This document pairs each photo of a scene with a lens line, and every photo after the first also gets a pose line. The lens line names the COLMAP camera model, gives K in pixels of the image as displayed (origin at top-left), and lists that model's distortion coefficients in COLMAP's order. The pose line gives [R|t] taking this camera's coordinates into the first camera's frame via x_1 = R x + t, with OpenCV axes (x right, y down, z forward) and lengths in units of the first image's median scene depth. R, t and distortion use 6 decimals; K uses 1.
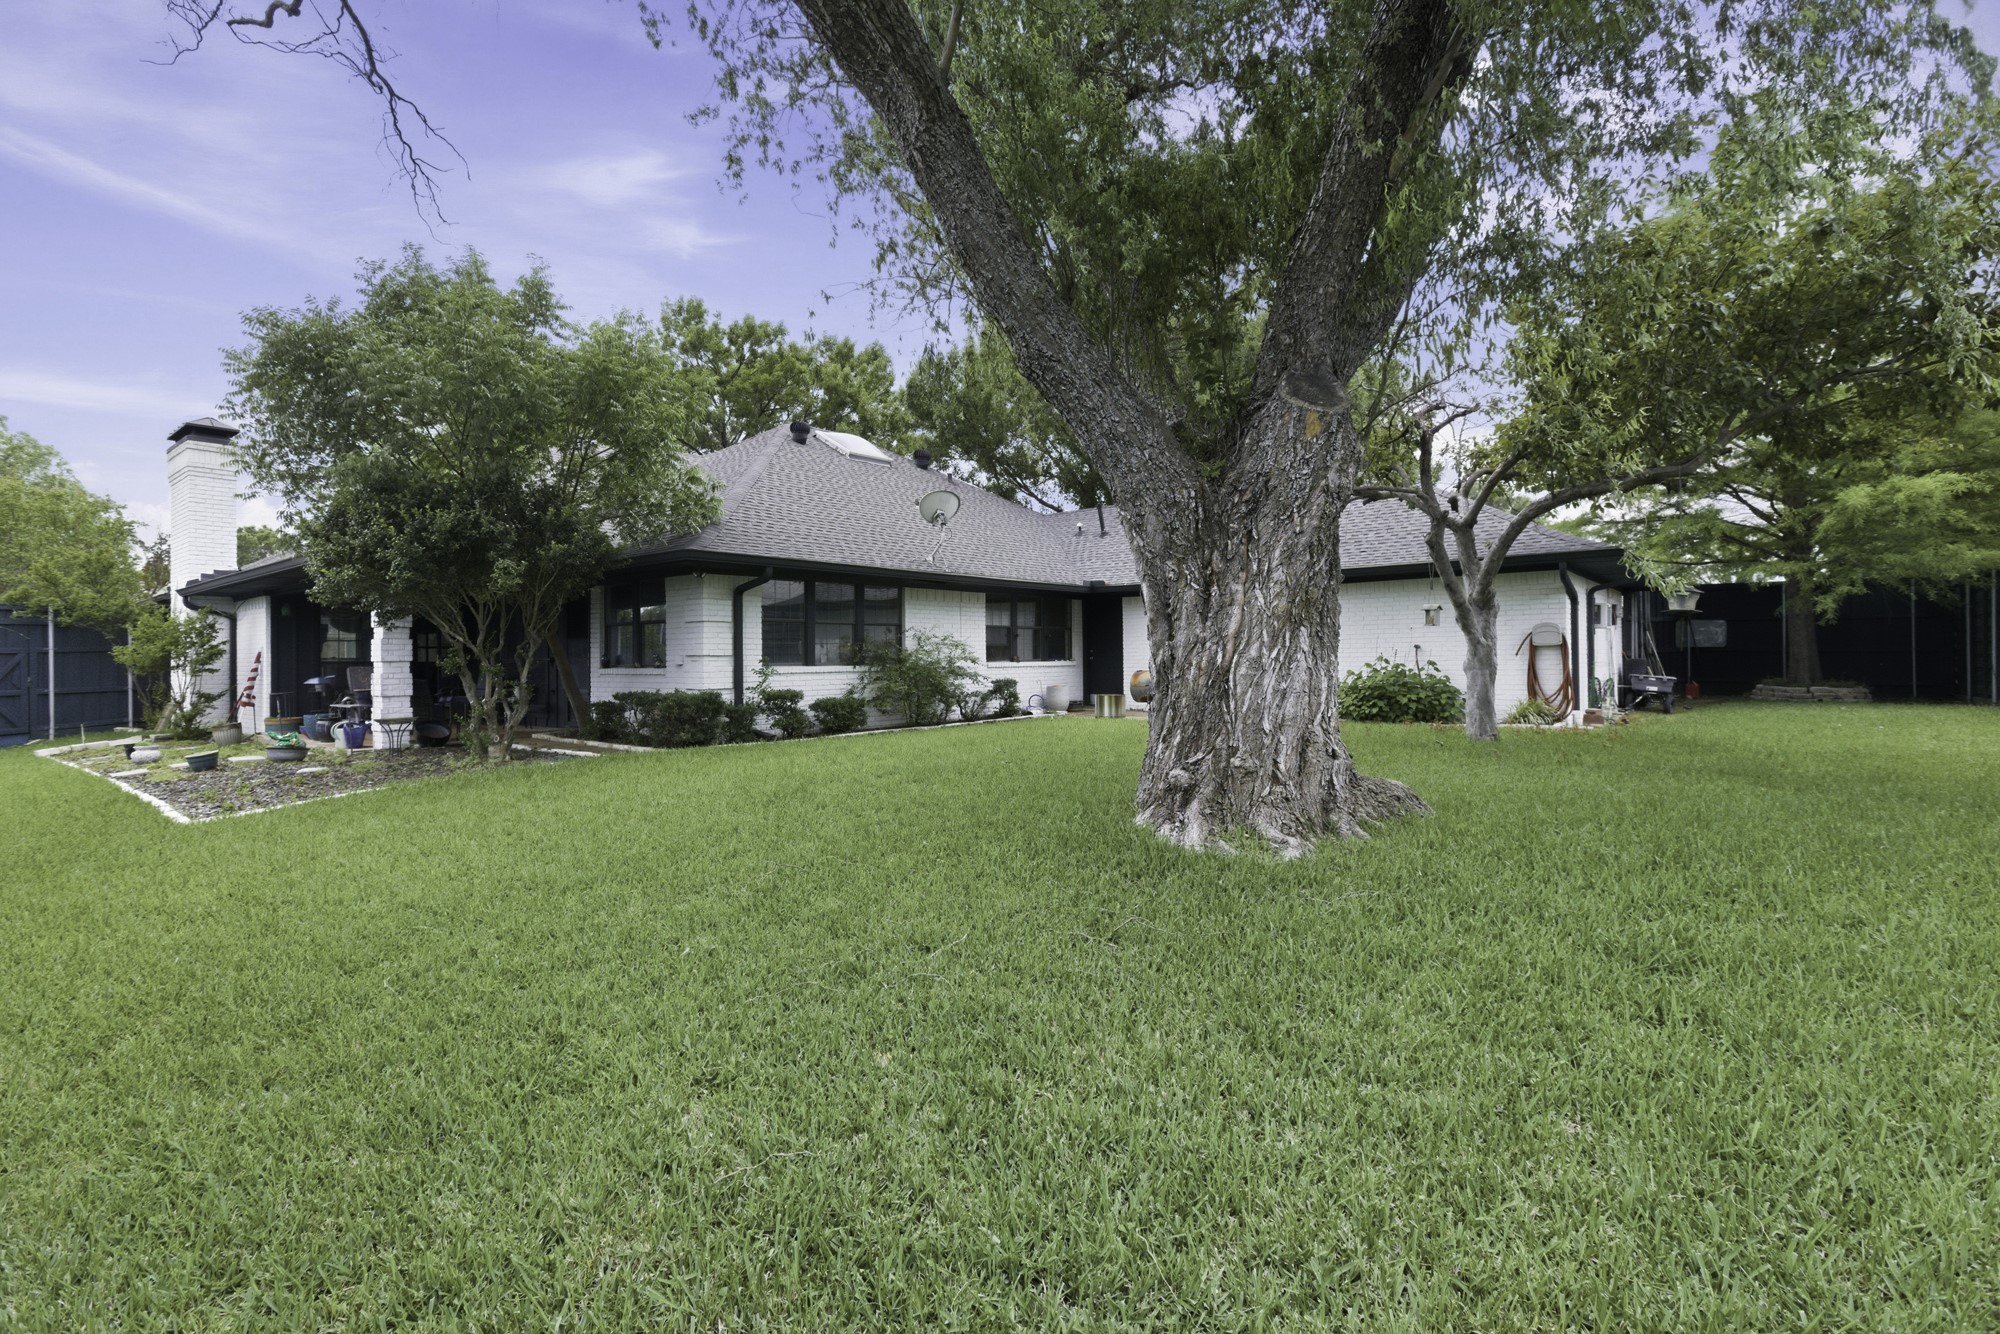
lens RADIAL K [[917.4, 0, 1000.0], [0, 917.4, 667.0], [0, 0, 1]] dist [0.001518, -0.000069]
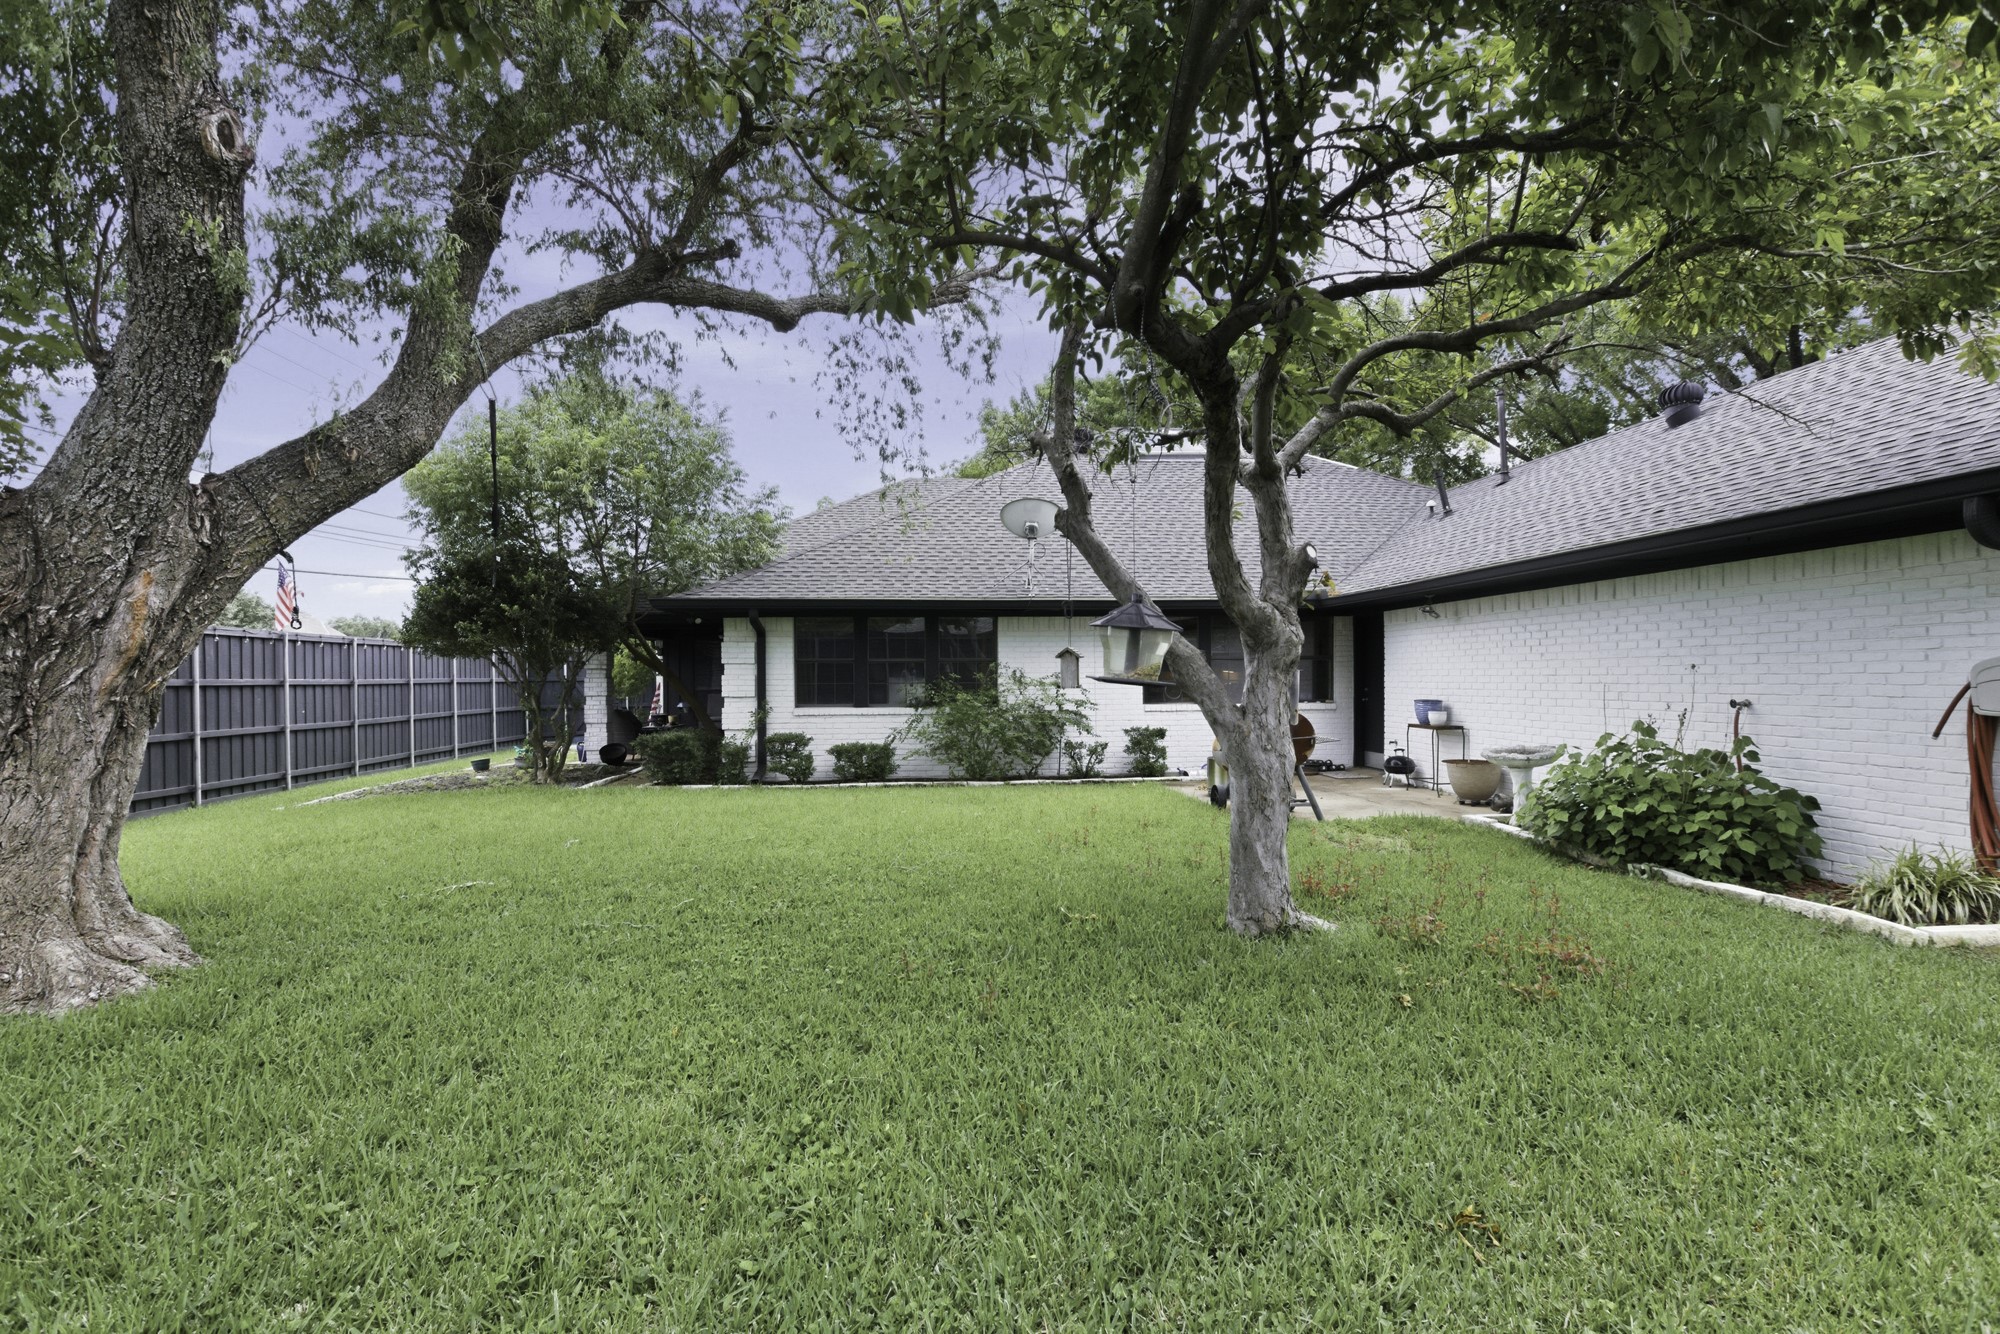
lens RADIAL K [[917.4, 0, 1000.0], [0, 917.4, 667.0], [0, 0, 1]] dist [0.001518, -0.000069]
pose [[0.685956, 0.002667, -0.727638, 0.544739], [-0.006780, 0.999973, -0.002726, -0.039564], [0.727612, 0.006803, 0.685956, 0.425052]]
